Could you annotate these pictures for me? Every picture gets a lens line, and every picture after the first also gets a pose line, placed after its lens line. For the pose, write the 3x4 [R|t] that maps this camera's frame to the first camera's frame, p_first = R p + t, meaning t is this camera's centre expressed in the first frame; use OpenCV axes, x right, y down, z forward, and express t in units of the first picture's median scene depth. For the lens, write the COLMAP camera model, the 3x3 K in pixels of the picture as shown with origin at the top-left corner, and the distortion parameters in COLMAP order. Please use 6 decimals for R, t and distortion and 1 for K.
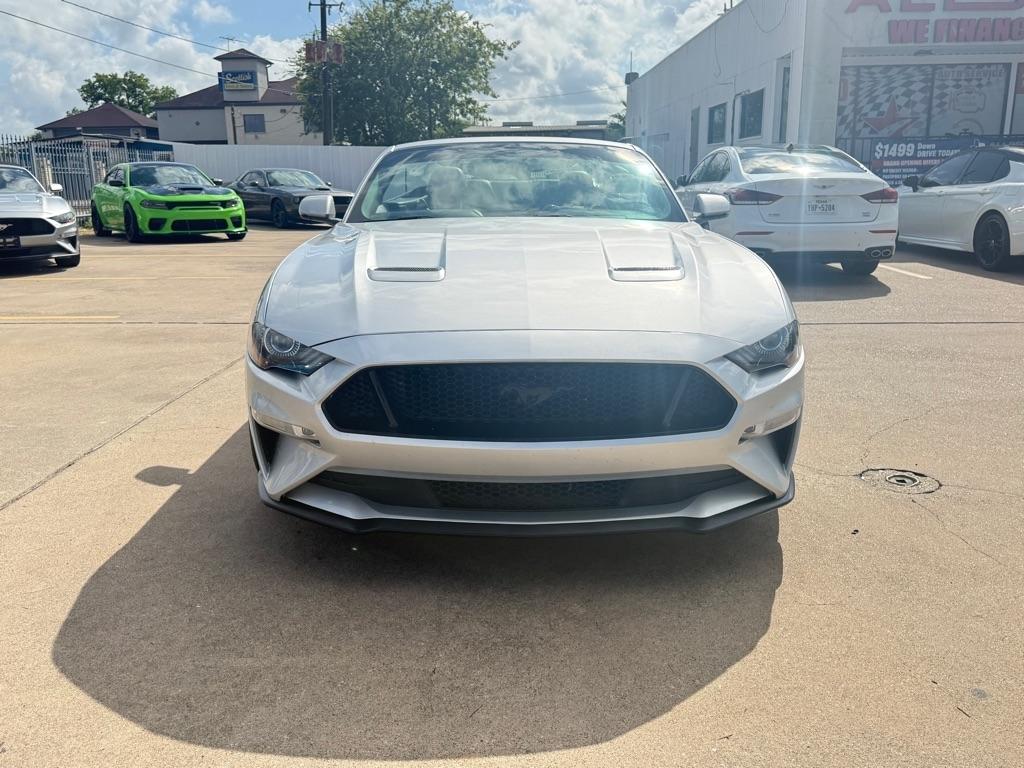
lens RADIAL K [[845.3, 0, 502.0], [0, 845.3, 383.4], [0, 0, 1]] dist [0.053605, -0.074596]
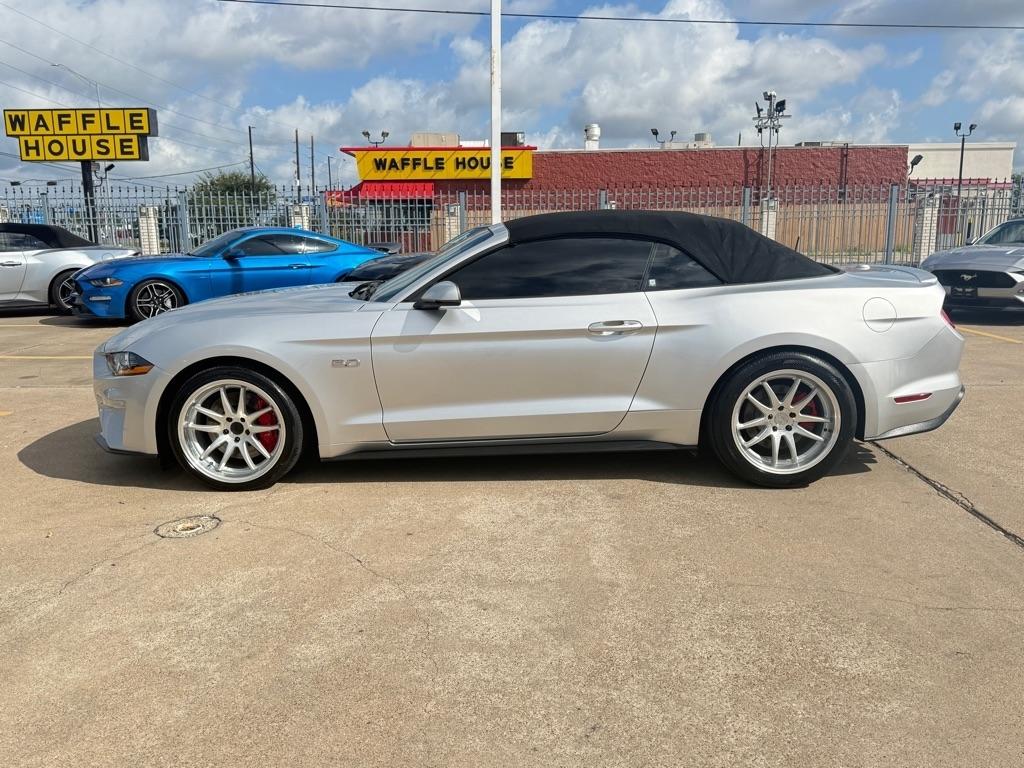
lens RADIAL K [[845.3, 0, 514.8], [0, 845.3, 382.2], [0, 0, 1]] dist [0.053605, -0.074596]
pose [[-0.008601, 0.188014, -0.982129, 0.691960], [-0.227676, 0.956000, 0.185006, -0.172835], [0.973699, 0.225198, 0.034584, 0.595355]]
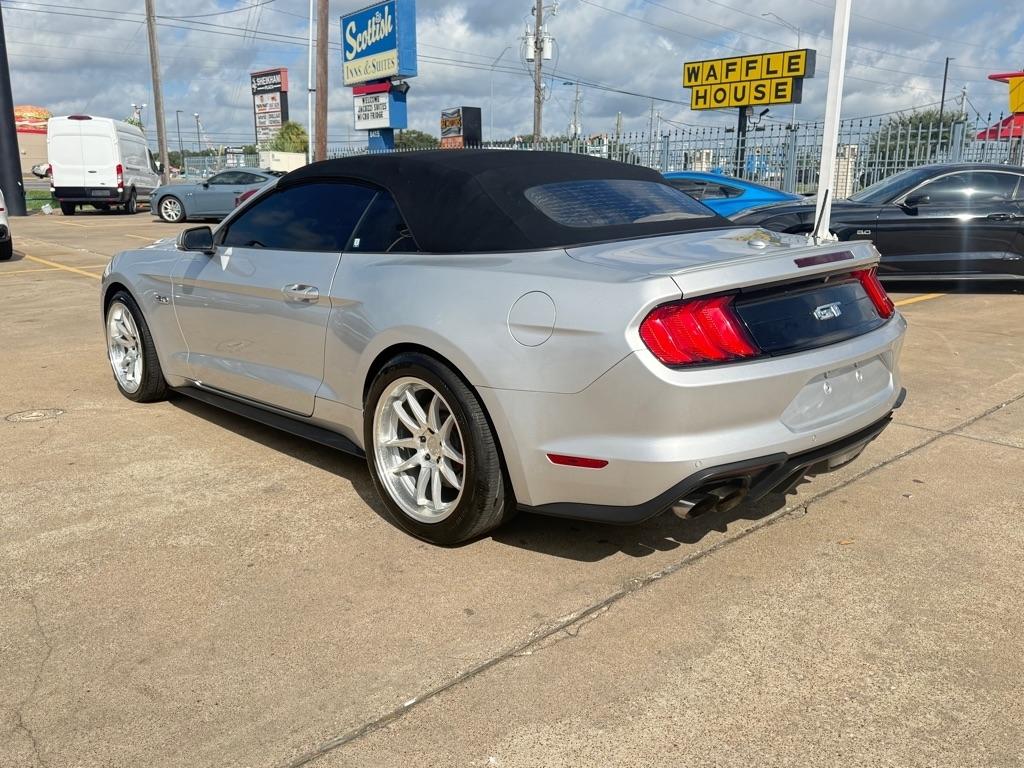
lens RADIAL K [[845.3, 0, 505.2], [0, 845.3, 380.8], [0, 0, 1]] dist [0.053605, -0.074596]
pose [[-0.720619, 0.173676, -0.671226, 0.374688], [-0.154961, 0.903284, 0.400082, -0.281856], [0.675792, 0.392321, -0.624011, 1.063899]]
